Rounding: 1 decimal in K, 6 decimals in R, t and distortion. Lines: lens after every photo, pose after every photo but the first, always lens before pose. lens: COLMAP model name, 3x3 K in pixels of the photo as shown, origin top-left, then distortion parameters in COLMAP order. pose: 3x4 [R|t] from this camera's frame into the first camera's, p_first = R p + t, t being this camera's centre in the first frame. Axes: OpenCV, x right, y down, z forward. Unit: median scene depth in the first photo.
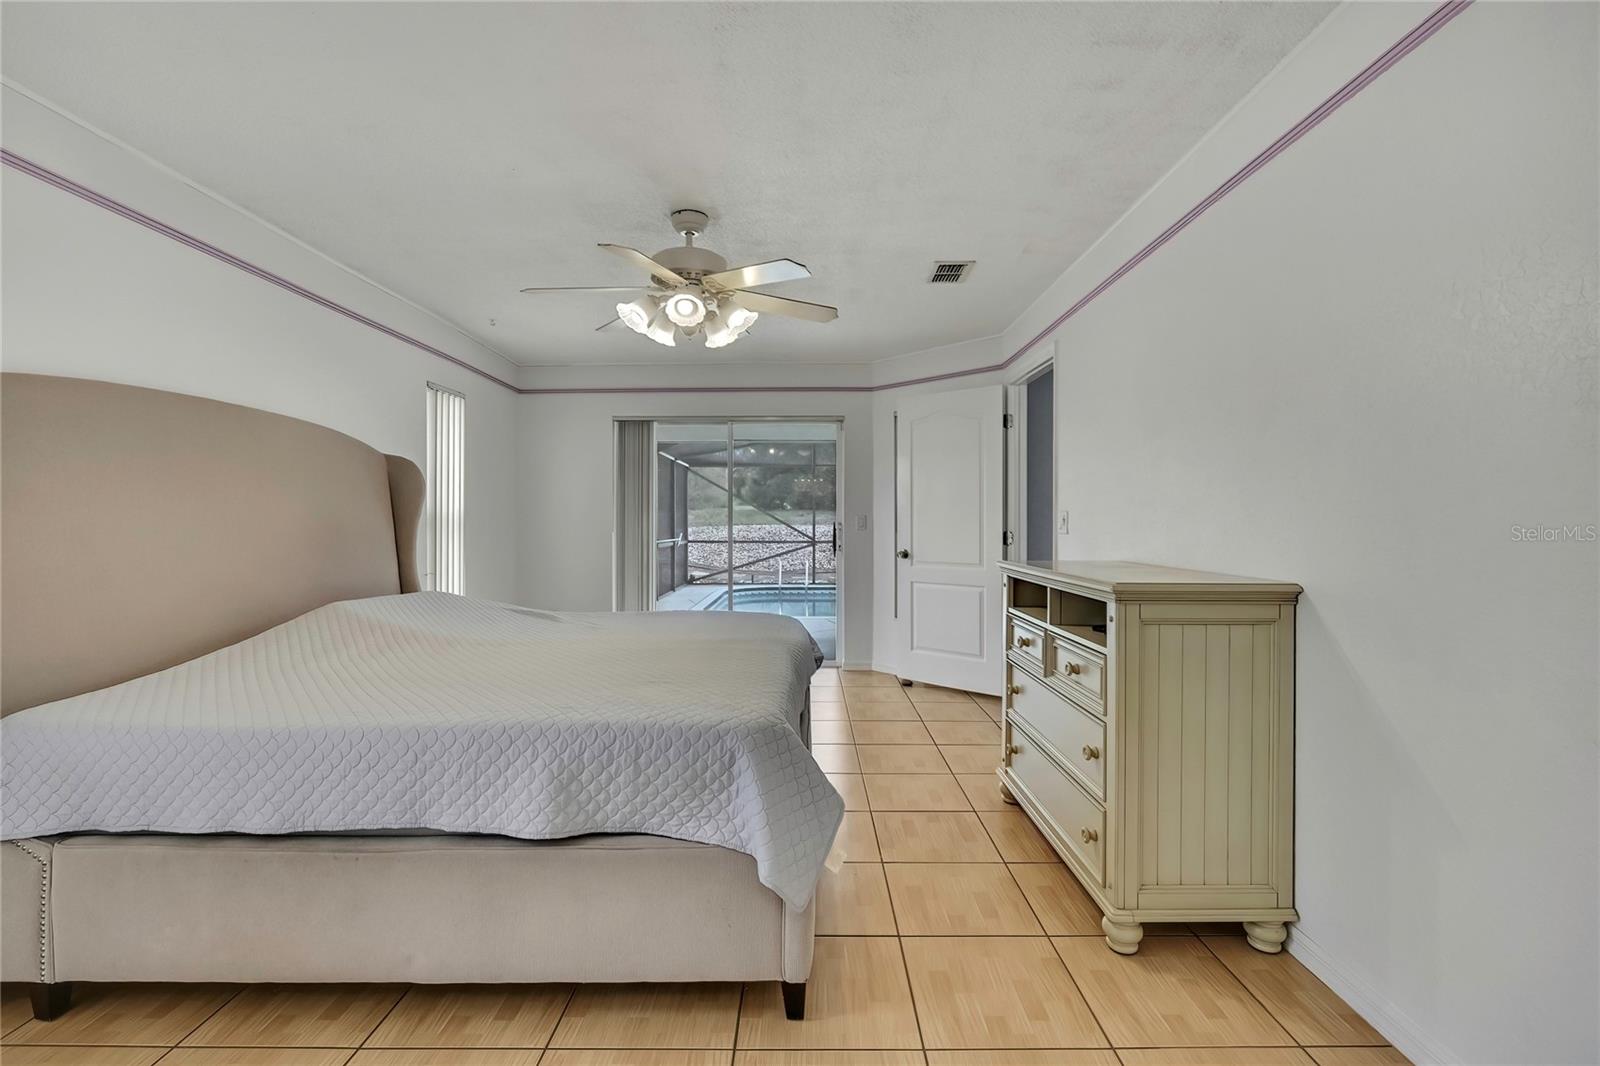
lens RADIAL K [[700.2, 0, 798.5], [0, 700.2, 513.4], [0, 0, 1]] dist [-0.002391, 0.000797]
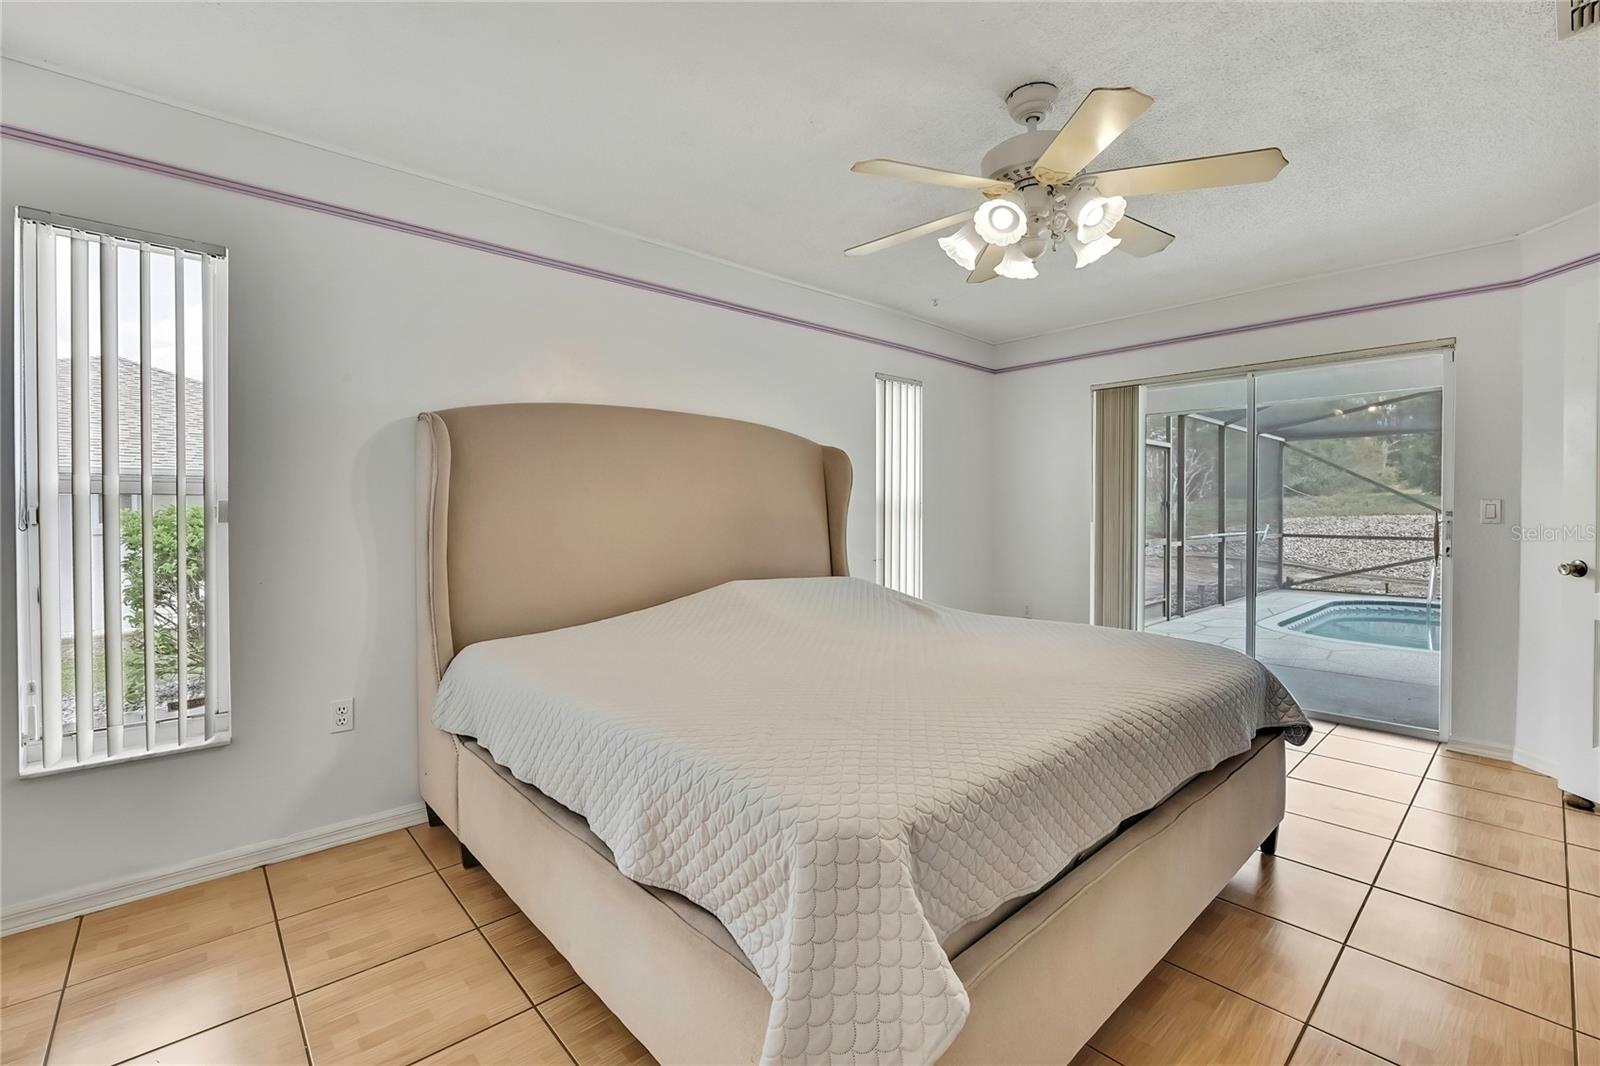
lens RADIAL K [[700.2, 0, 798.5], [0, 700.2, 513.4], [0, 0, 1]] dist [-0.002391, 0.000797]
pose [[0.692860, 0.005479, -0.721051, 0.158147], [0.006529, 0.999882, 0.013871, 0.004487], [0.721042, -0.014318, 0.692743, 0.229960]]
